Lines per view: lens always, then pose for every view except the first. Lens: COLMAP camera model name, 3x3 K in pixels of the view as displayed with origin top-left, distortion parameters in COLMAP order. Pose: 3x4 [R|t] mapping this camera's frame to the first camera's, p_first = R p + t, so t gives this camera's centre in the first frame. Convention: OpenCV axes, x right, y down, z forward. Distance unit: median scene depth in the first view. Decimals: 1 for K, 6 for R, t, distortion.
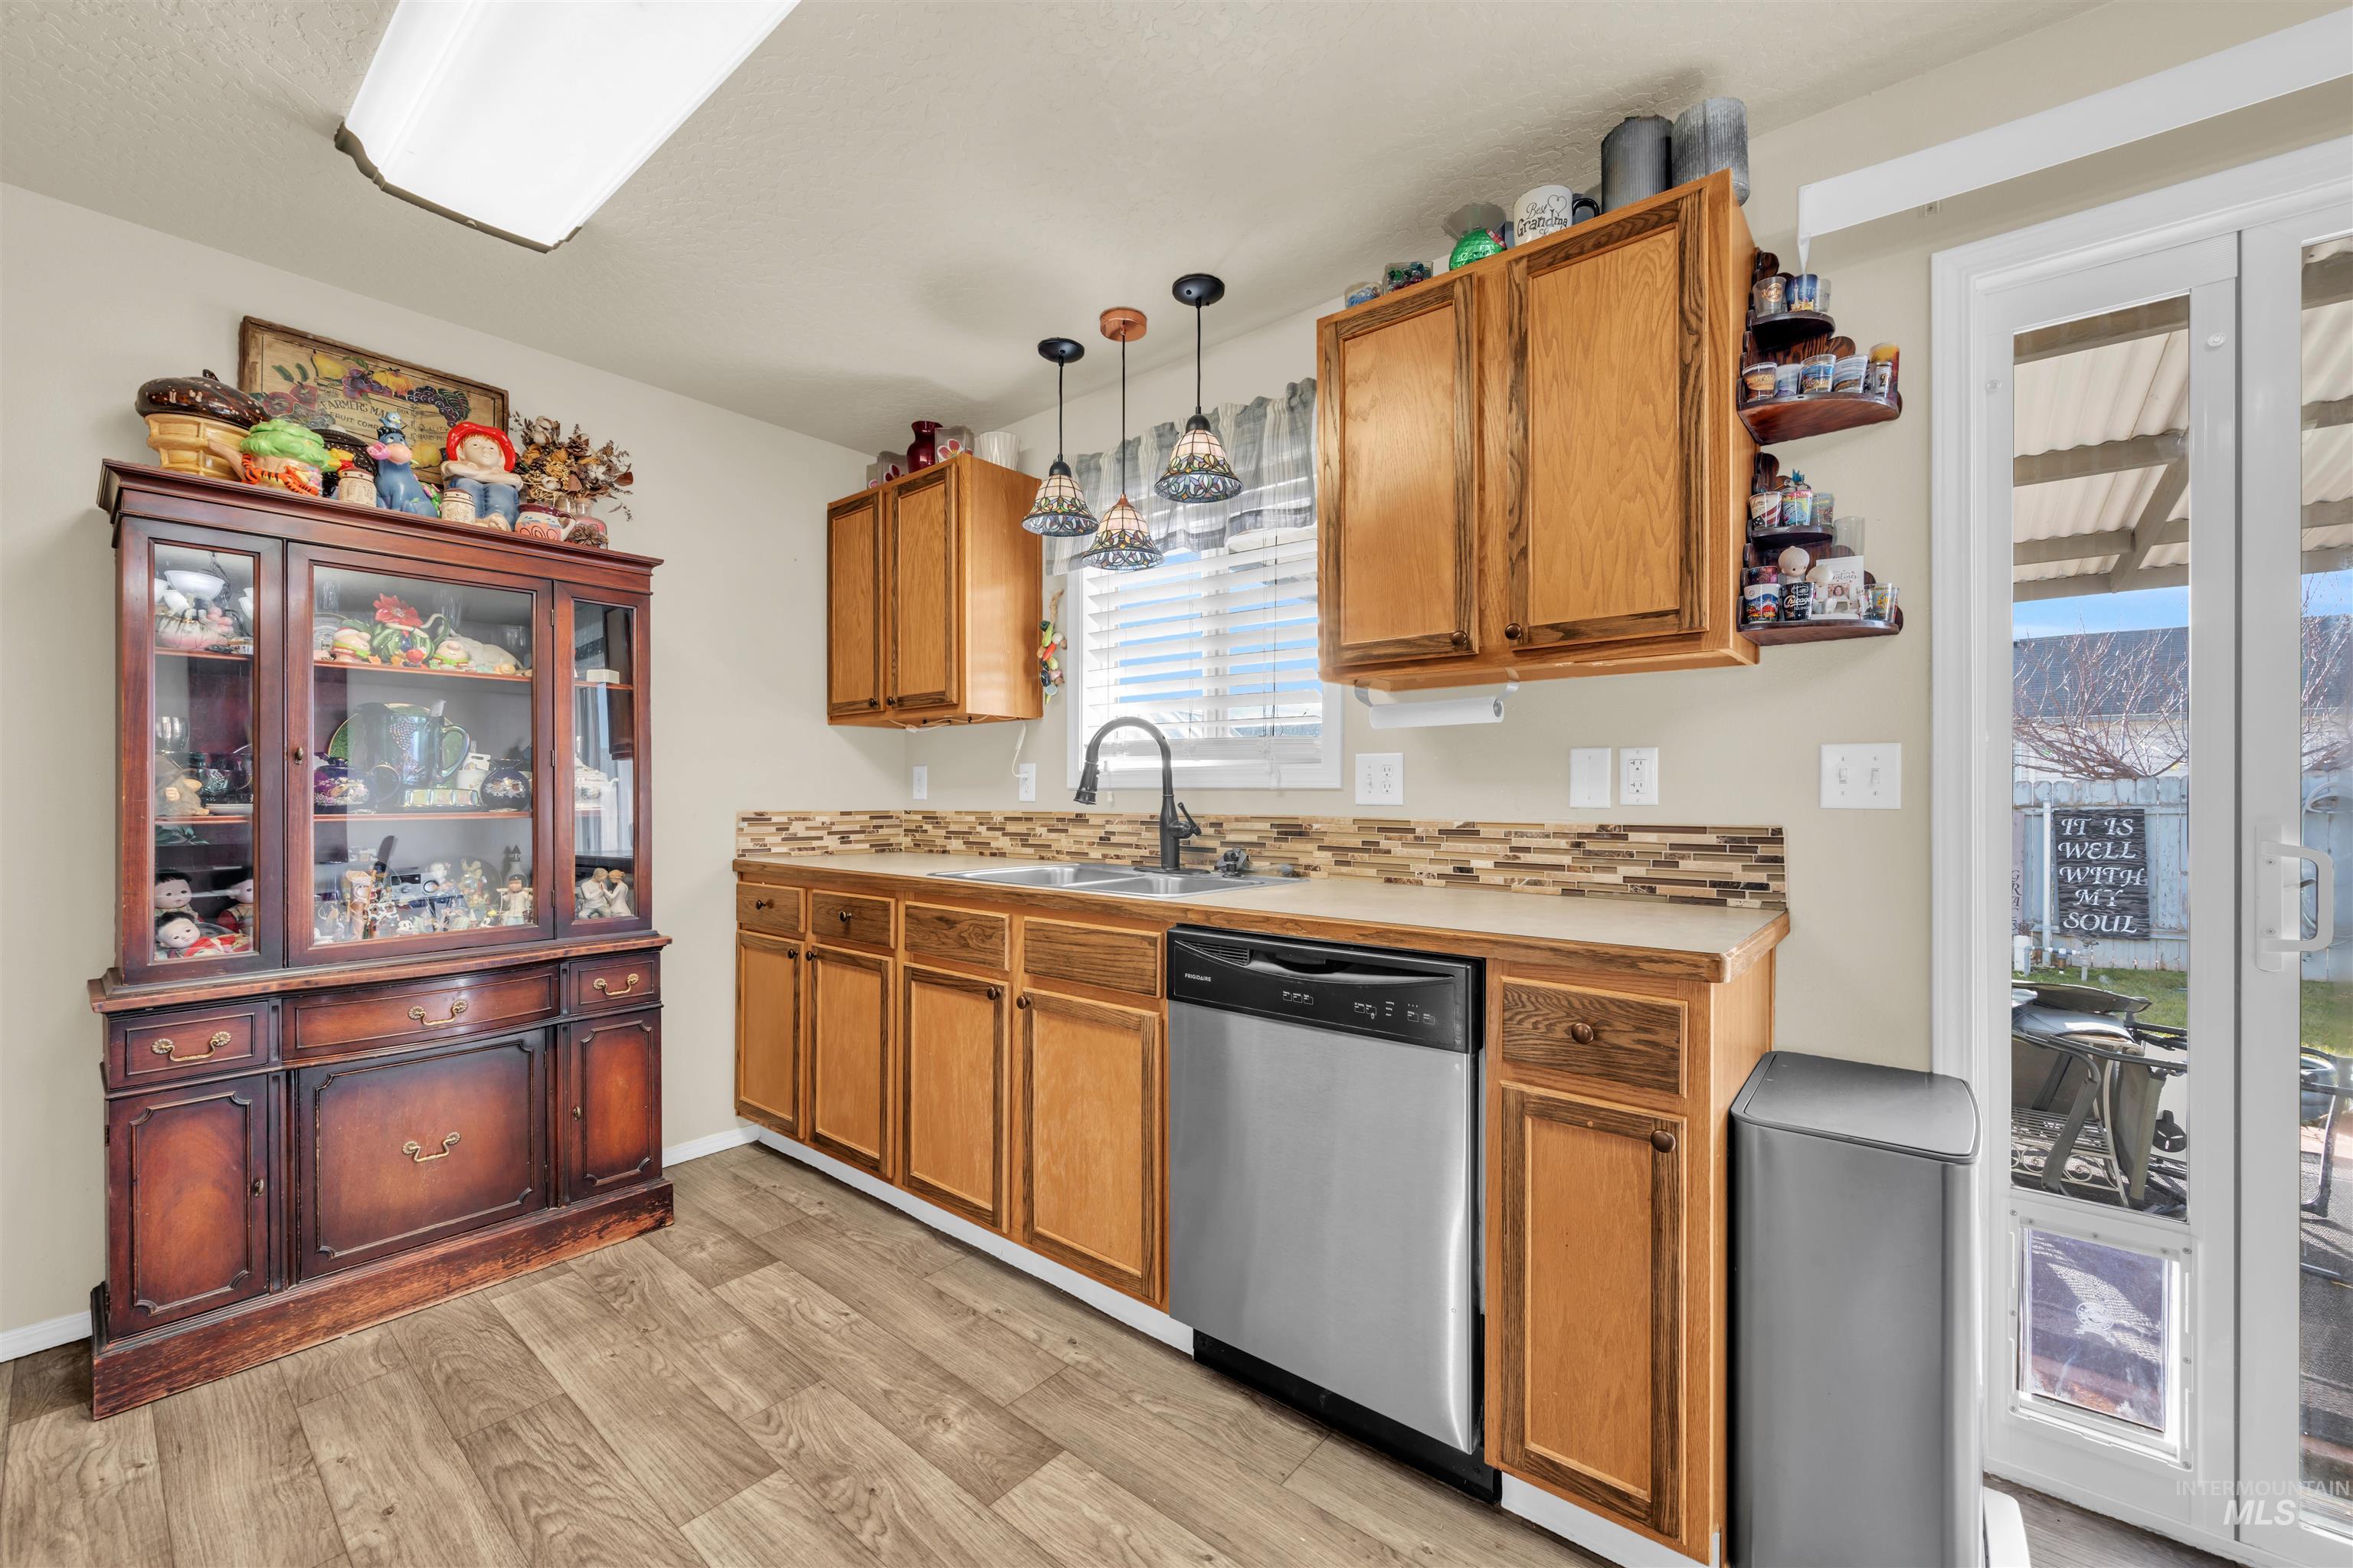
lens RADIAL K [[931.7, 0, 1188.8], [0, 931.7, 786.3], [0, 0, 1]] dist [-0.000953, -0.000014]
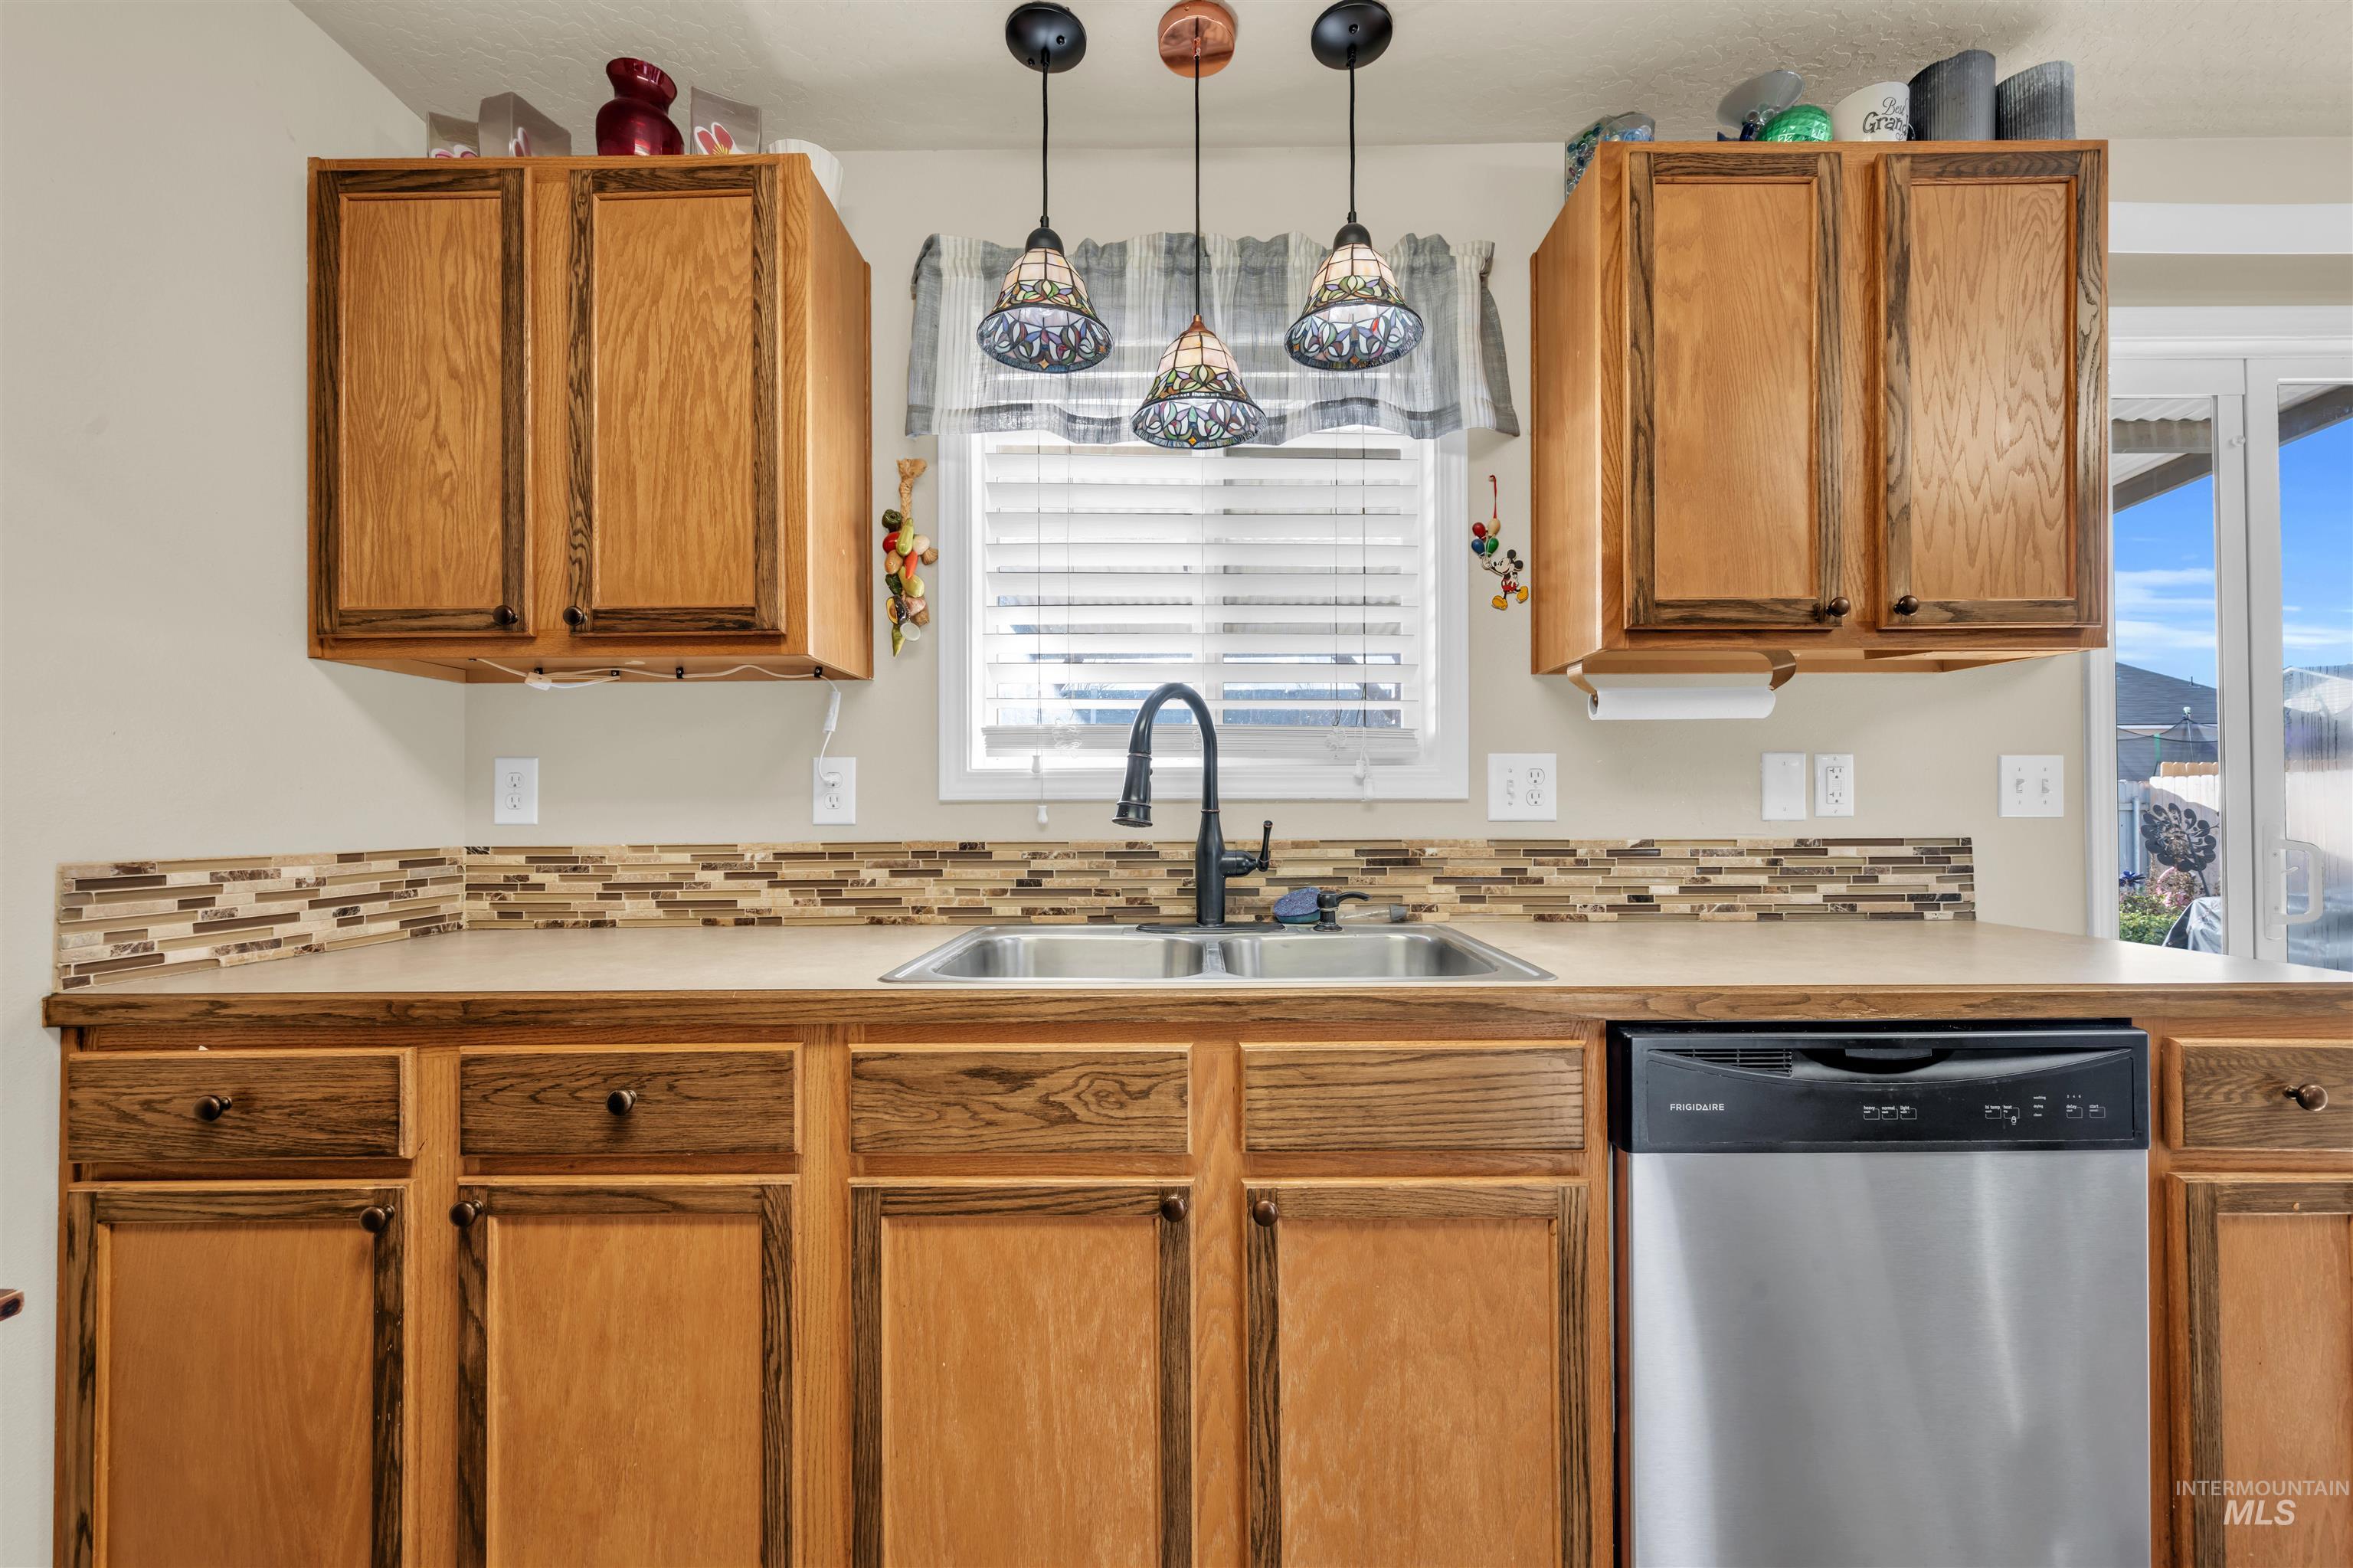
lens RADIAL K [[935.3, 0, 1179.8], [0, 935.3, 794.6], [0, 0, 1]] dist [0.000906, -0.000030]
pose [[0.776328, 0.003036, 0.630321, -0.480131], [0.001268, 0.999979, -0.006377, 0.002915], [-0.630327, 0.005750, 0.776308, 0.552468]]
